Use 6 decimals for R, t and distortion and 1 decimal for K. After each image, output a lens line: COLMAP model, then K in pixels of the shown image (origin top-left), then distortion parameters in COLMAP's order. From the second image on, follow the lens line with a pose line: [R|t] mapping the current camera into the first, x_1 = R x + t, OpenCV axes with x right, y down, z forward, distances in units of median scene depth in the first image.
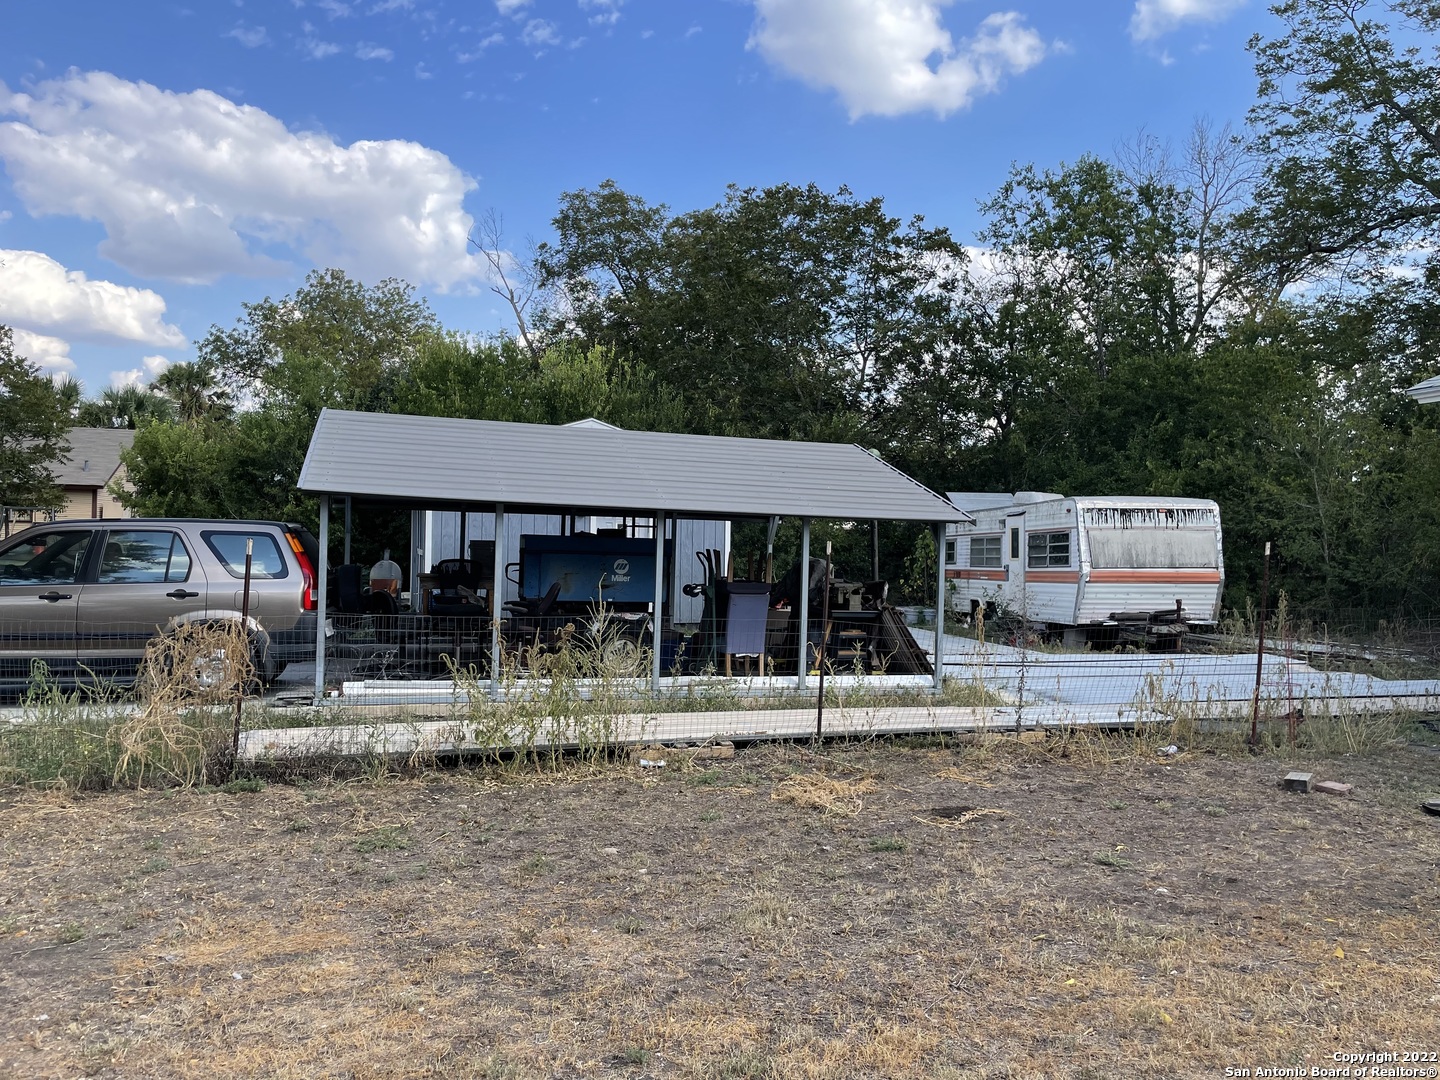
lens RADIAL K [[1078.5, 0, 730.0], [0, 1078.5, 542.4], [0, 0, 1]] dist [0.097461, -0.145175]
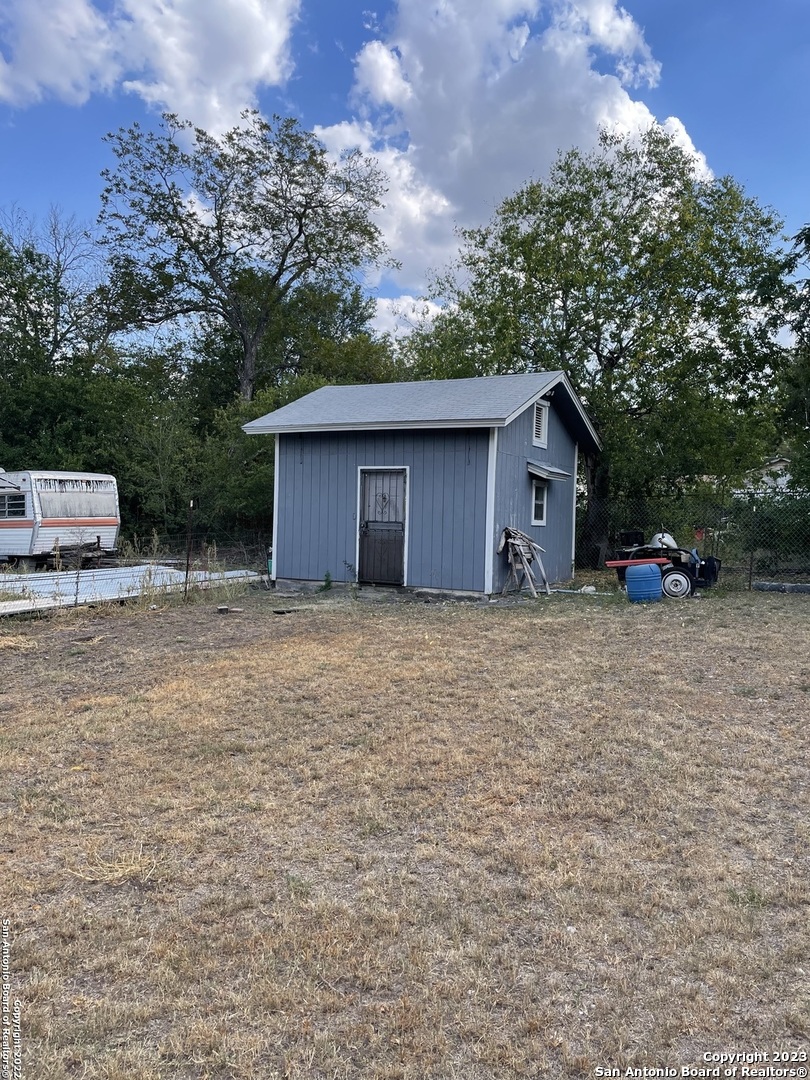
lens RADIAL K [[808.9, 0, 405.0], [0, 808.9, 540.0], [0, 0, 1]] dist [0.097461, -0.145175]
pose [[0.660775, -0.037138, 0.749665, -0.116565], [0.001934, 0.998856, 0.047777, 0.000408], [-0.750581, -0.030120, 0.660091, -0.088265]]
